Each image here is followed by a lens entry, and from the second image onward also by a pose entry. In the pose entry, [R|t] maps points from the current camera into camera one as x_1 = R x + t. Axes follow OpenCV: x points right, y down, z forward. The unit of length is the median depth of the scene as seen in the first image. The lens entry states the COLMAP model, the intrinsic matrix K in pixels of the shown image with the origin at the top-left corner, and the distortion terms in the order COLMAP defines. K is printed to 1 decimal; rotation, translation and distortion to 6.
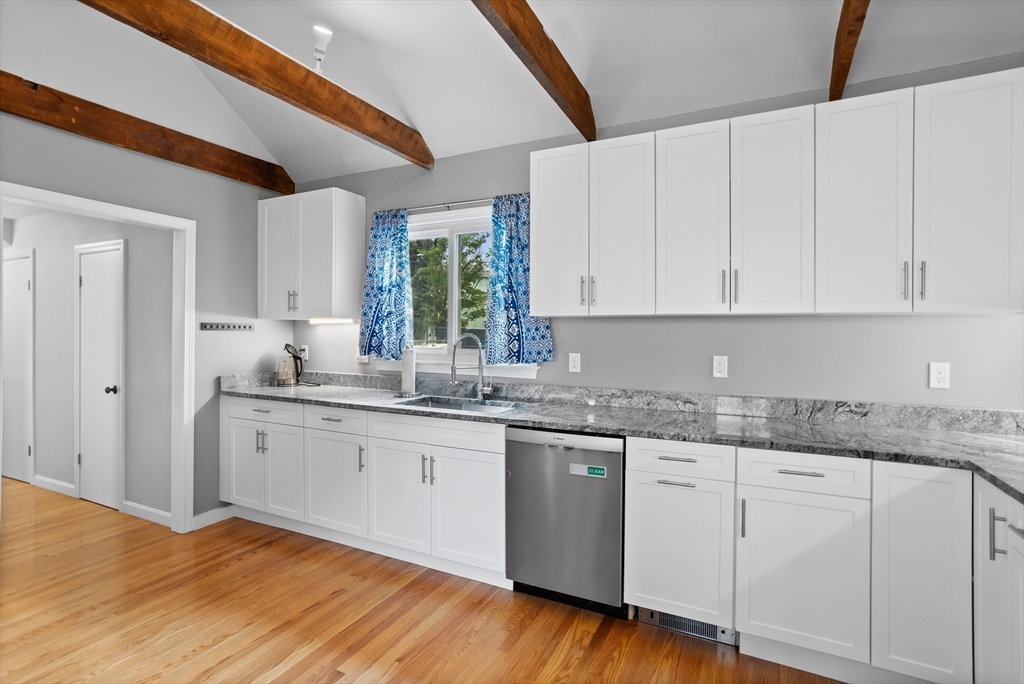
lens RADIAL K [[513.0, 0, 513.4], [0, 513.0, 330.1], [0, 0, 1]] dist [-0.036426, 0.021034]
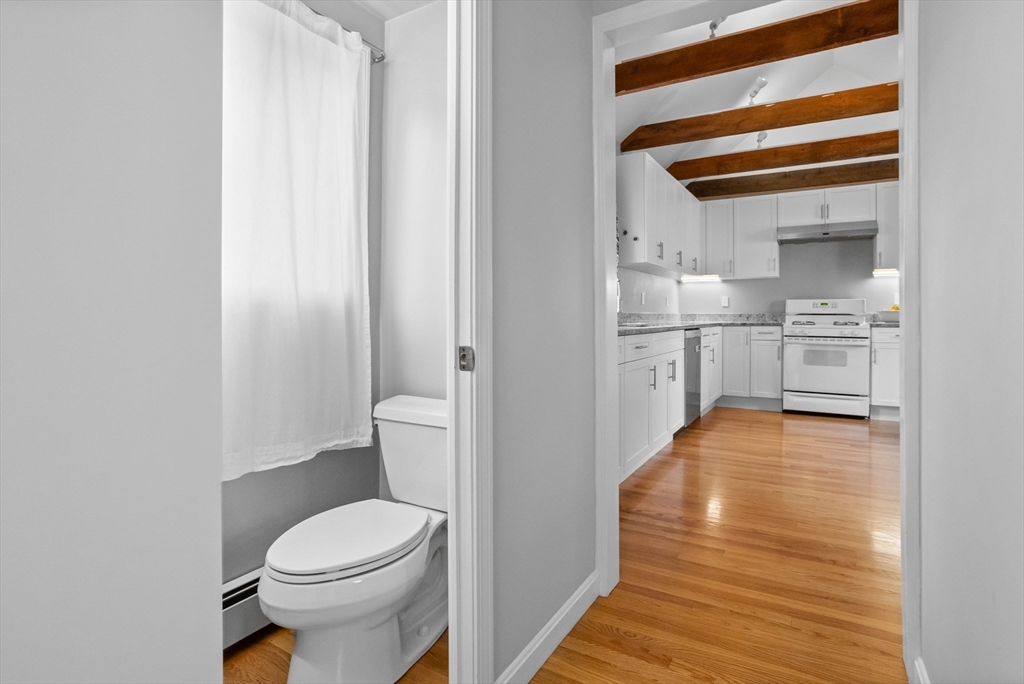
lens RADIAL K [[513.0, 0, 543.1], [0, 513.0, 314.8], [0, 0, 1]] dist [-0.036426, 0.021034]
pose [[0.027243, -0.002326, 0.999626, -1.398381], [0.003563, 0.999991, 0.002229, 0.114967], [-0.999622, 0.003501, 0.027251, 1.211751]]
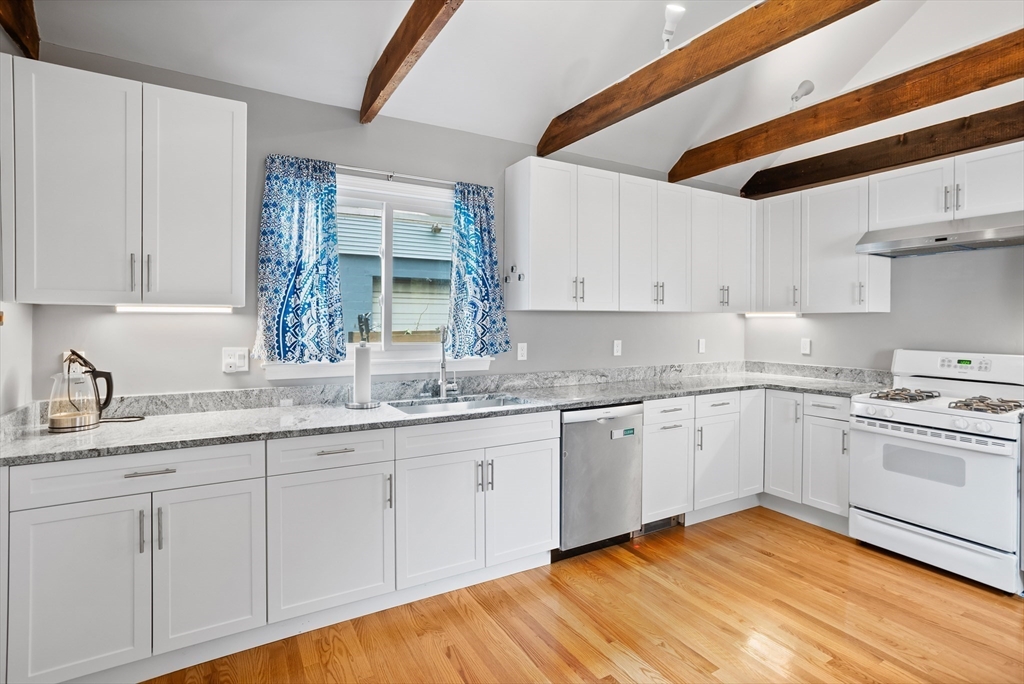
lens RADIAL K [[513.0, 0, 525.9], [0, 513.0, 323.5], [0, 0, 1]] dist [-0.036426, 0.021034]
pose [[0.527051, -0.006614, 0.849808, -0.847769], [-0.000531, 0.999967, 0.008112, -0.006908], [-0.849834, -0.004727, 0.527030, 0.426523]]
